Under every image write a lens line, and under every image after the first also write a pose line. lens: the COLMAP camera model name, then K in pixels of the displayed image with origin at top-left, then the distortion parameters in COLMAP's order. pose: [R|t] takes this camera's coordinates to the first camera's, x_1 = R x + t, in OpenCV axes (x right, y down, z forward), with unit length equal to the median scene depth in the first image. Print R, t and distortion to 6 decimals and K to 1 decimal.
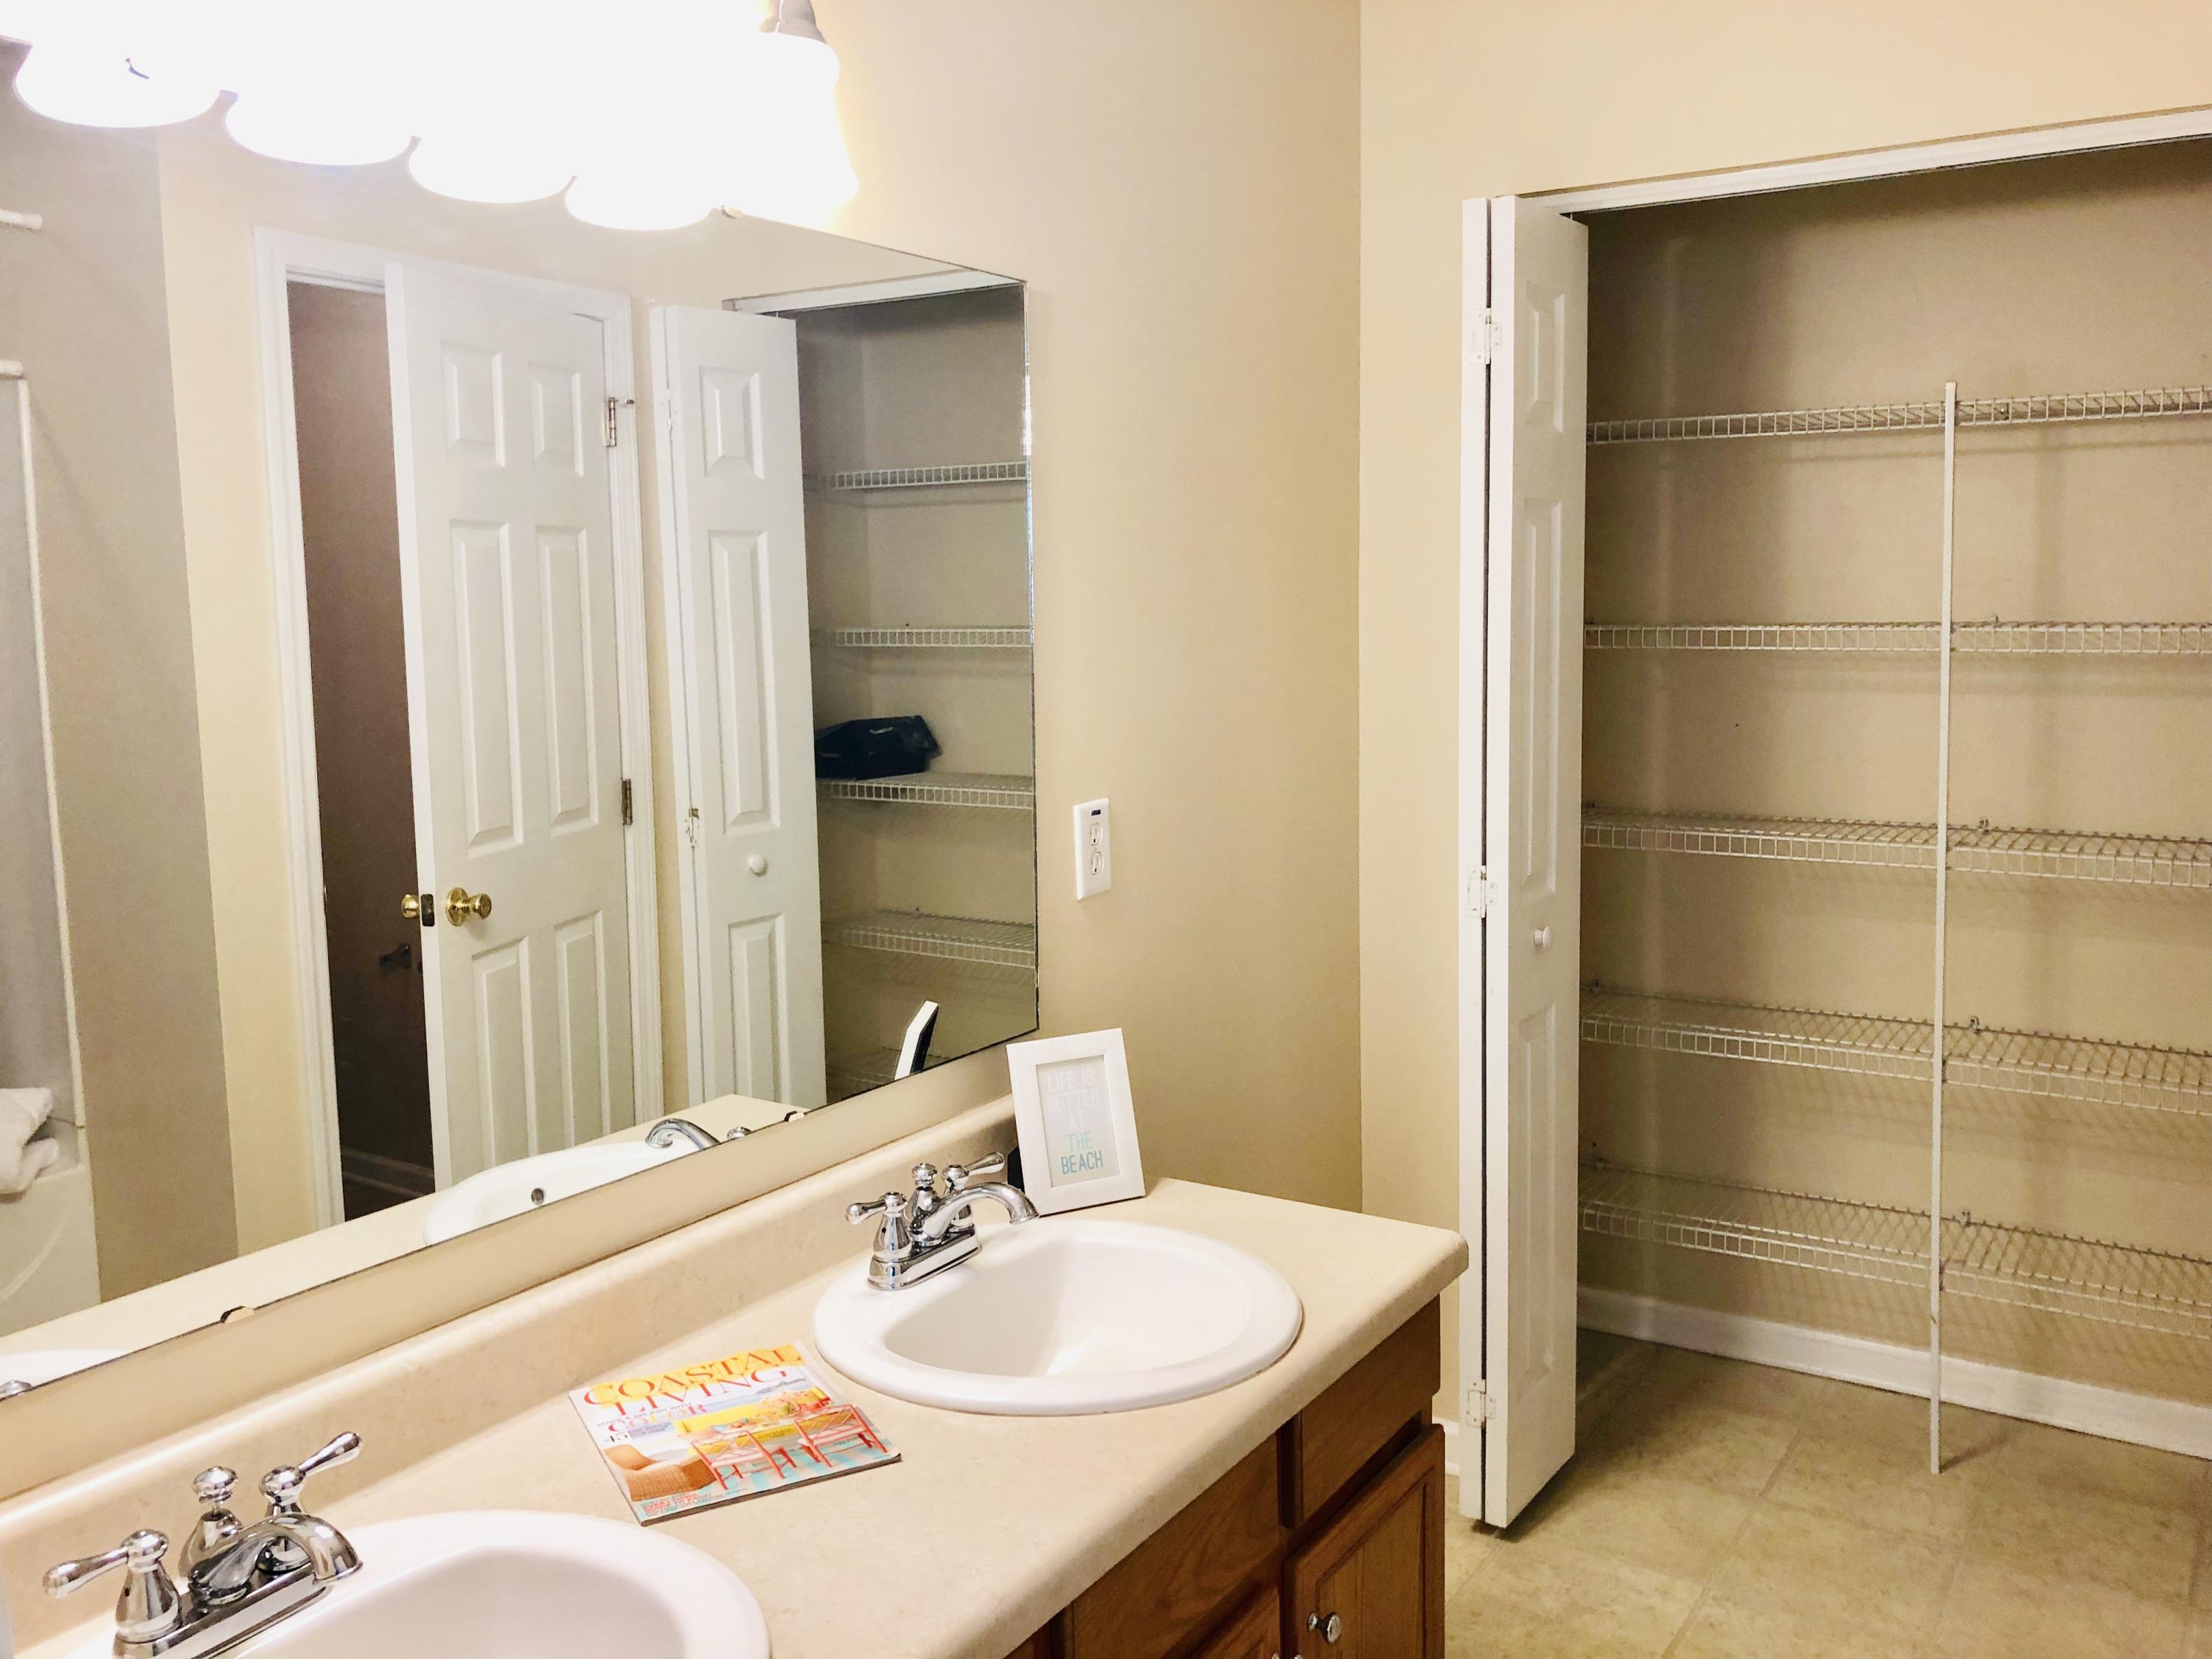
lens RADIAL K [[1811.8, 0, 1110.8], [0, 1811.8, 793.2], [0, 0, 1]] dist [0.012290, 0.001057]
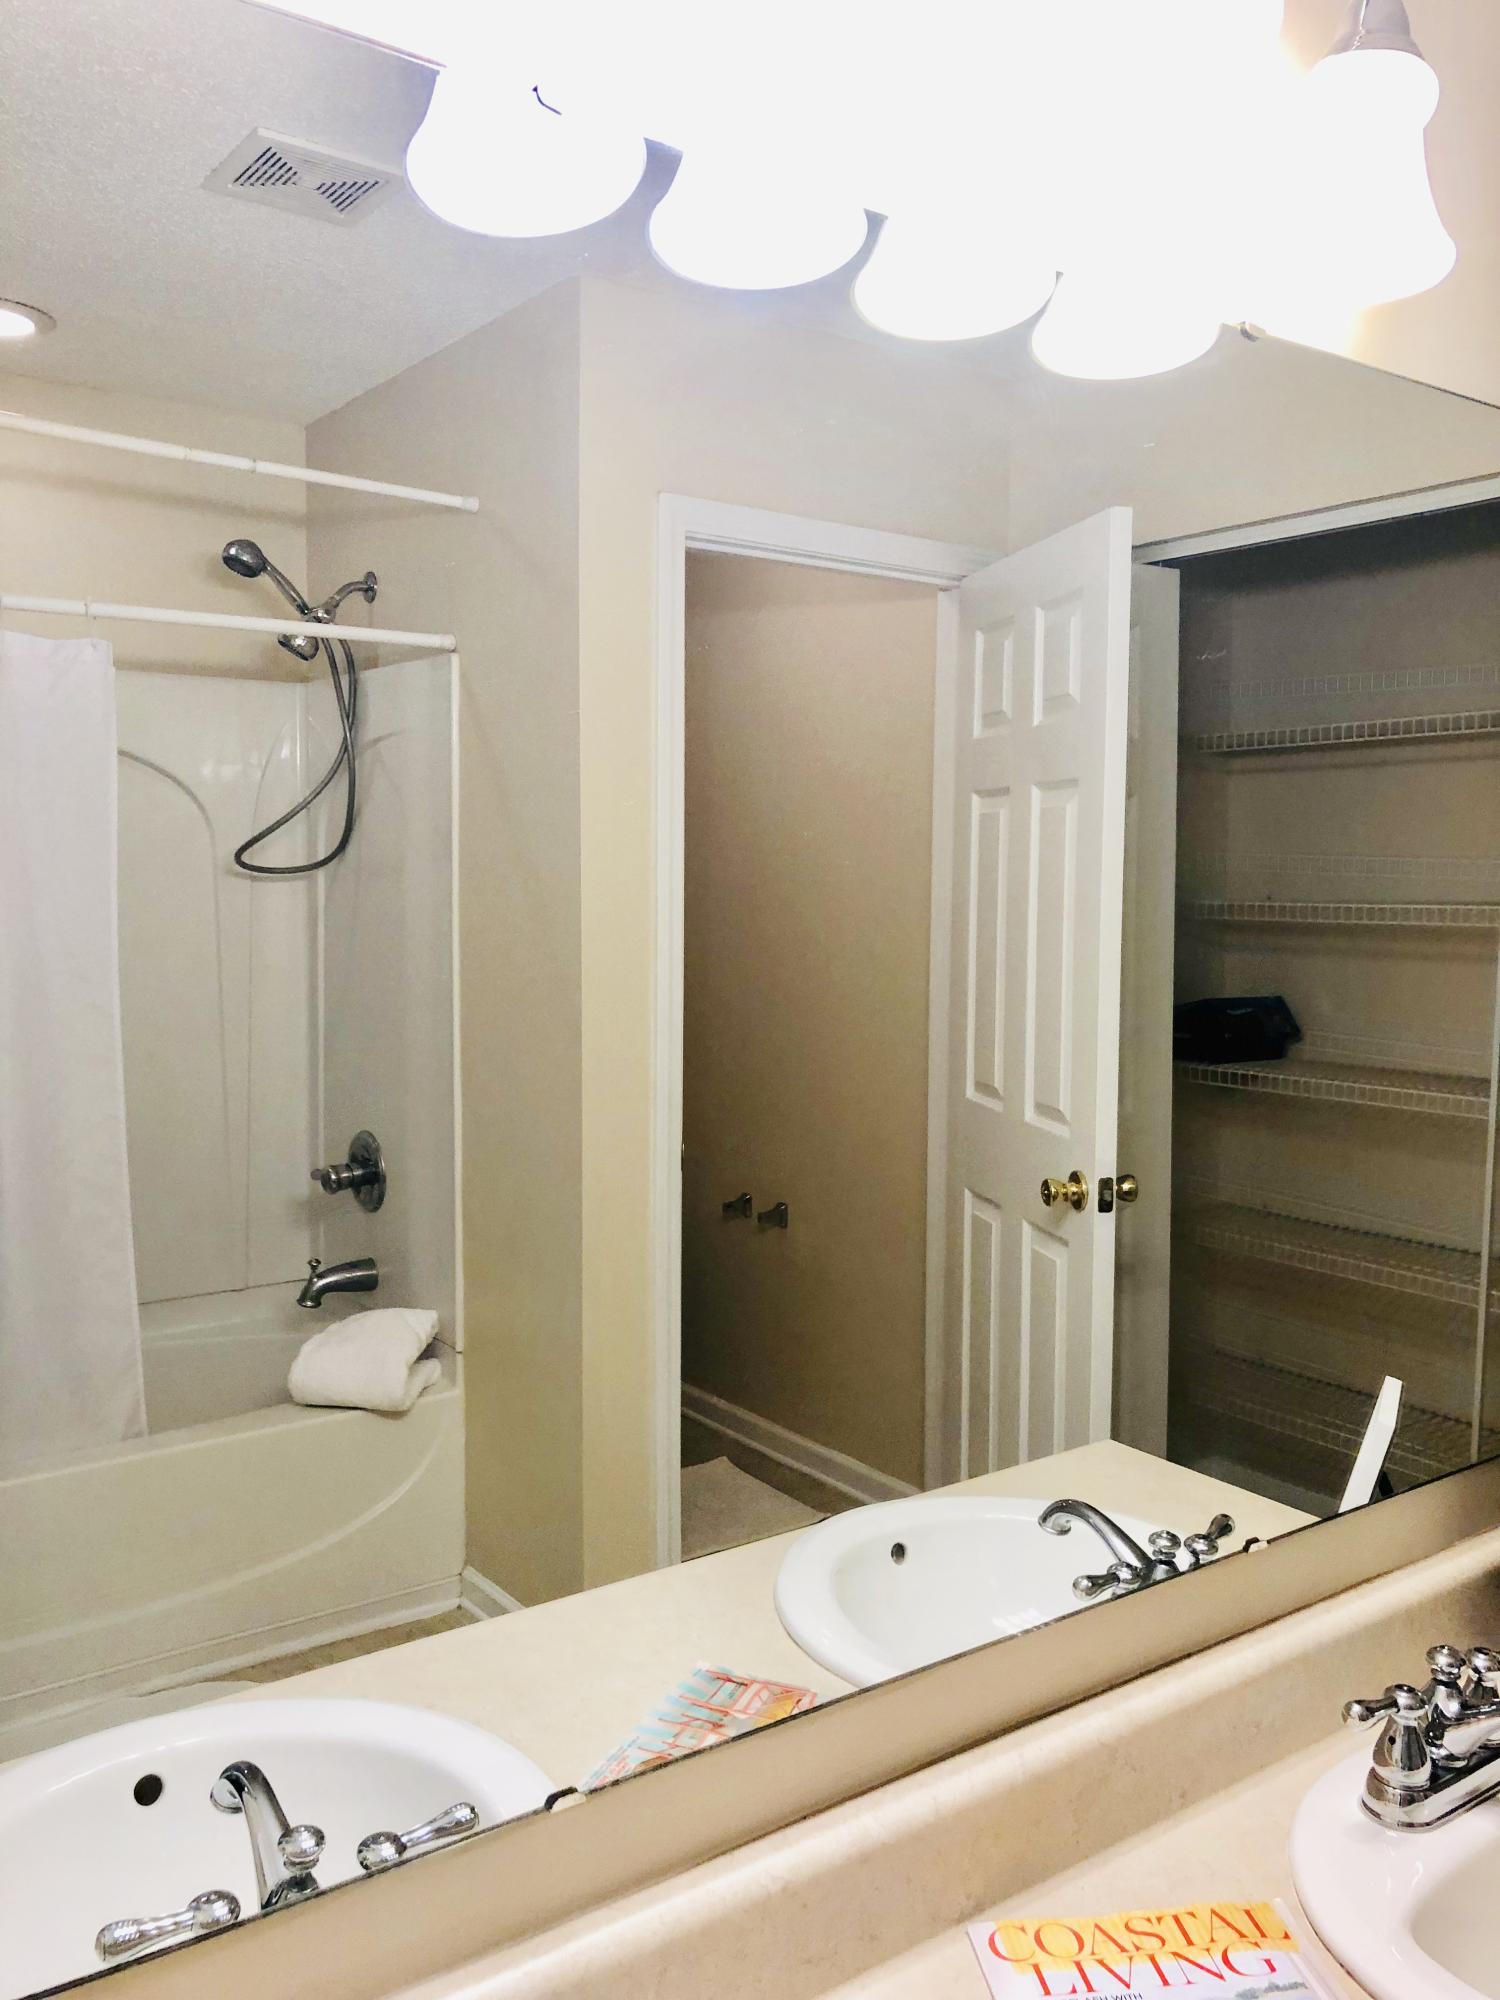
lens RADIAL K [[1636.4, 0, 756.0], [0, 1636.4, 978.9], [0, 0, 1]] dist [0.029927, -0.015120]
pose [[0.934459, 0.040238, -0.353790, -0.137614], [-0.055920, 0.997849, -0.034212, -0.019877], [0.351652, 0.051754, 0.934699, 0.286301]]
